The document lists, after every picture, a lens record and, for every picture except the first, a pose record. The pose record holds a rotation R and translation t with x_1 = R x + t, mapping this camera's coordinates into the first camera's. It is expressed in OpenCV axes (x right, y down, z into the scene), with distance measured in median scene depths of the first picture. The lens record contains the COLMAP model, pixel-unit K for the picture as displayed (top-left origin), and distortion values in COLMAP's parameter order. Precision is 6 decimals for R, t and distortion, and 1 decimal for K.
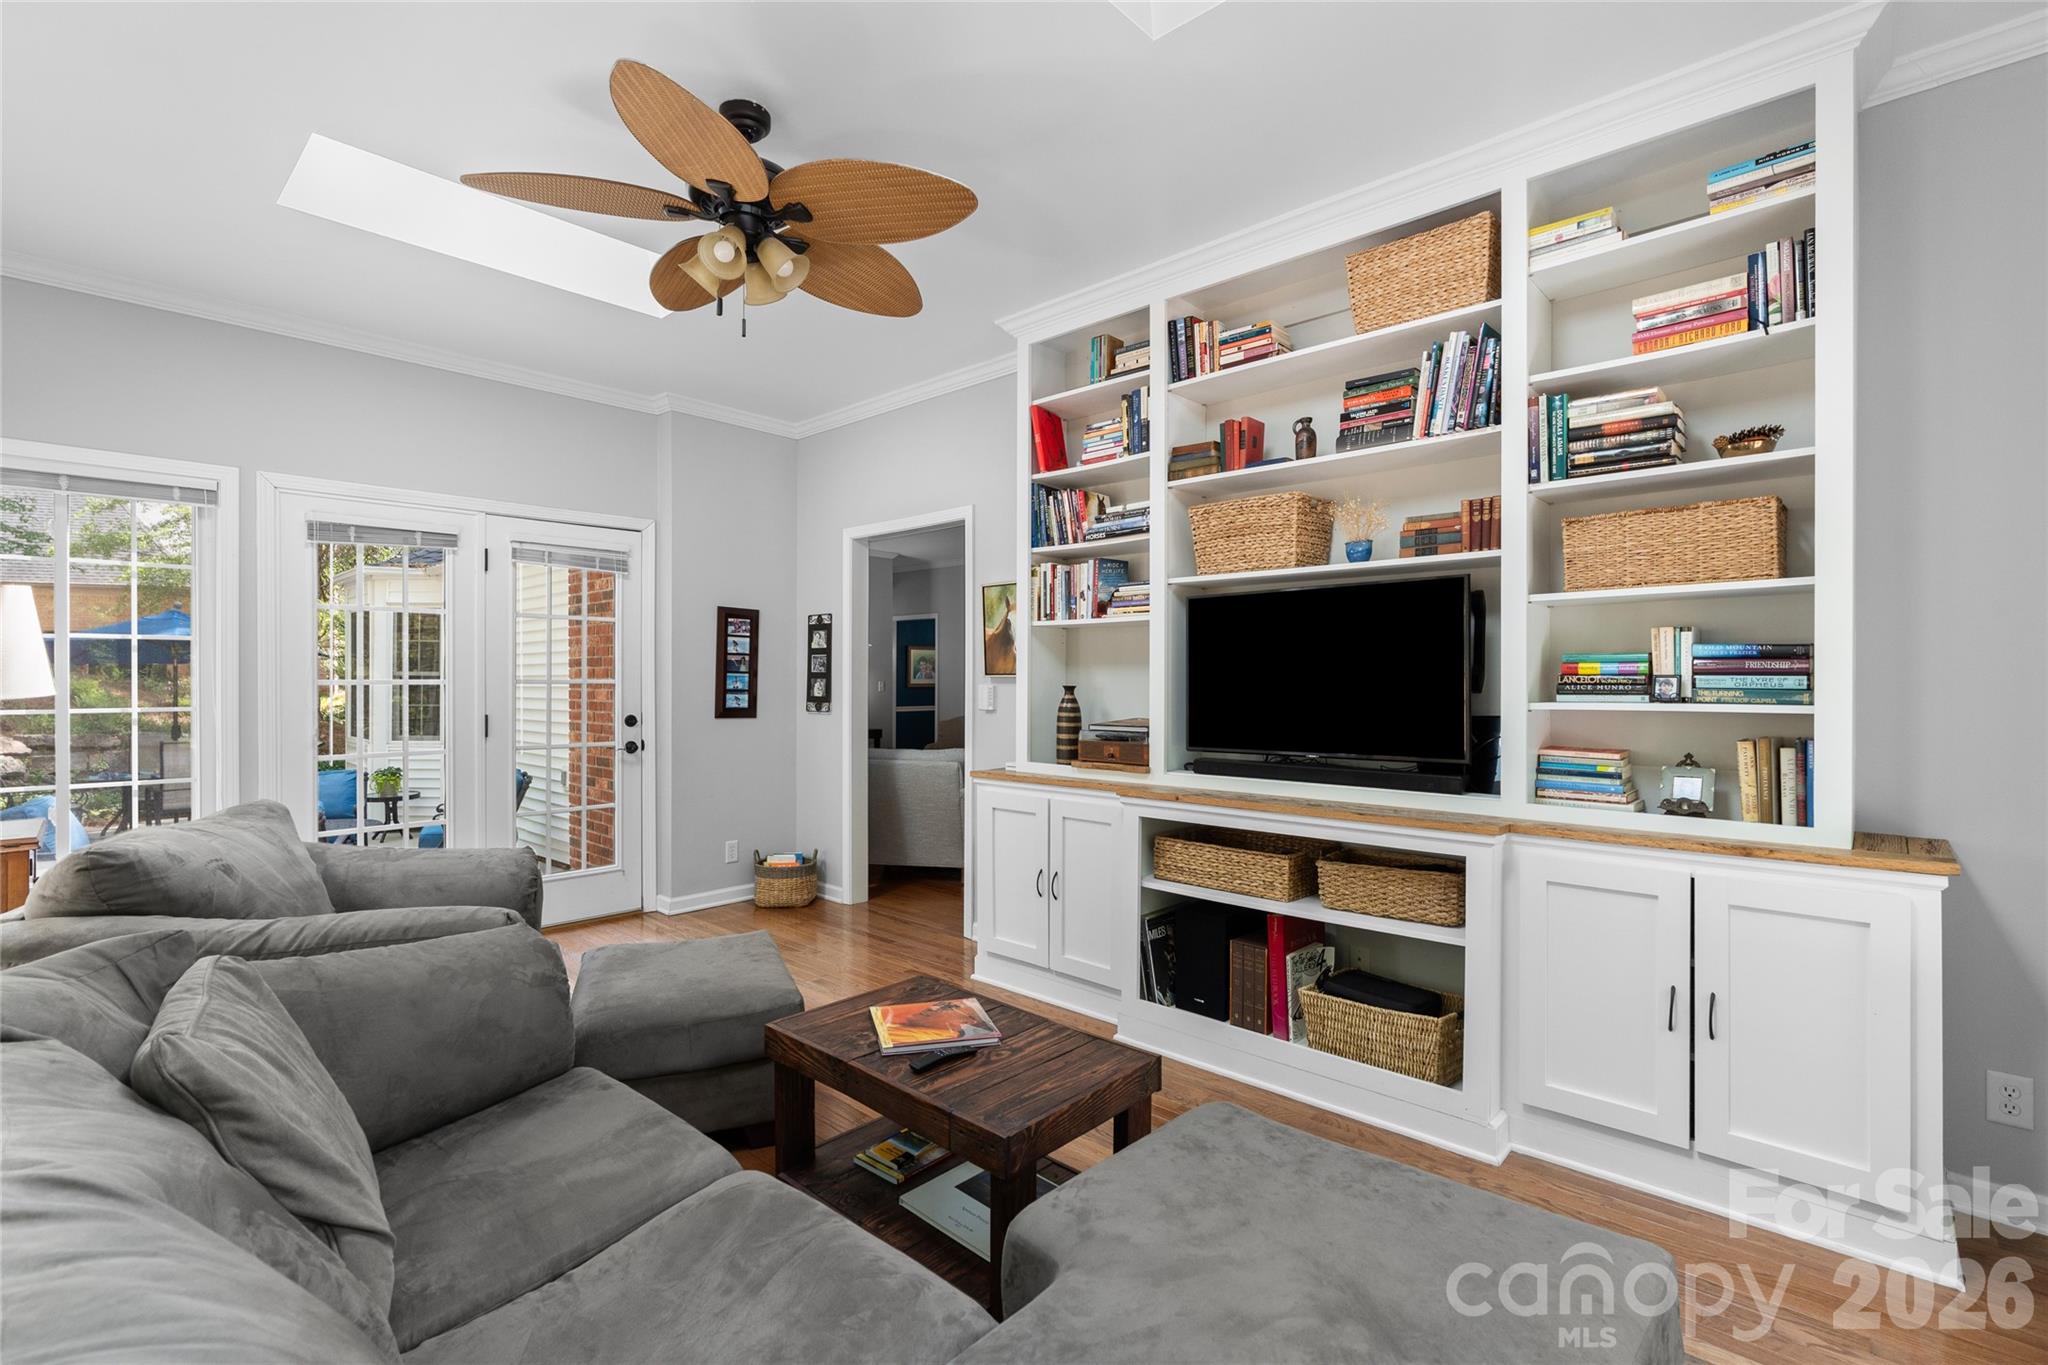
lens RADIAL K [[927.5, 0, 1031.2], [0, 927.5, 679.0], [0, 0, 1]] dist [-0.007521, 0.003422]
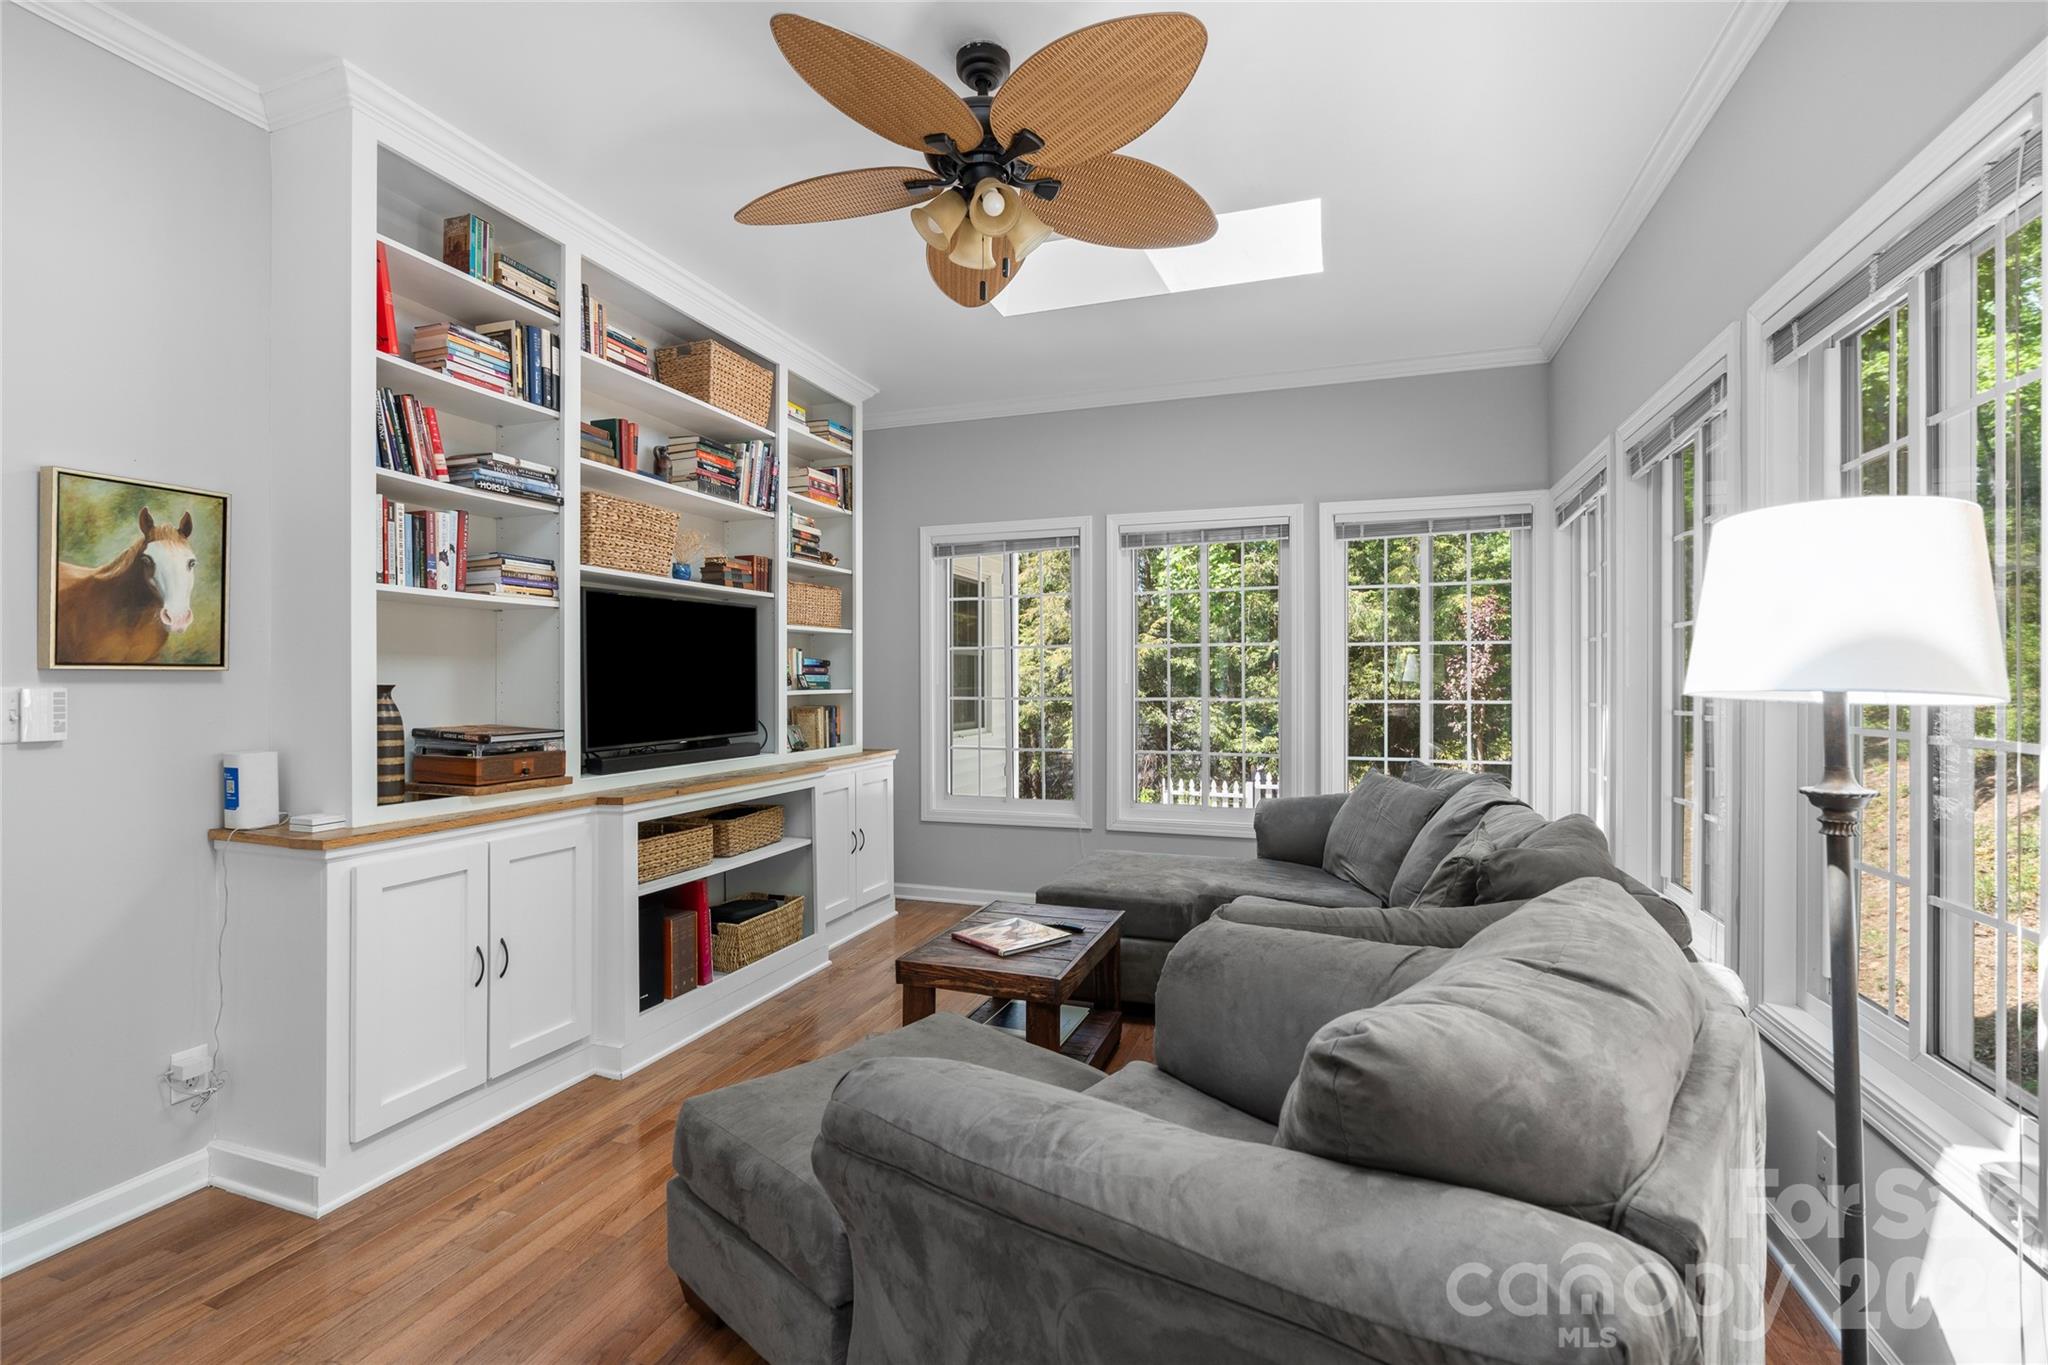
lens RADIAL K [[927.5, 0, 1024.9], [0, 927.5, 679.3], [0, 0, 1]] dist [-0.007521, 0.003422]
pose [[-0.402964, 0.005082, 0.915202, -0.942011], [0.007896, 0.999967, -0.002076, 0.010358], [-0.915182, 0.006390, -0.402991, 1.073856]]
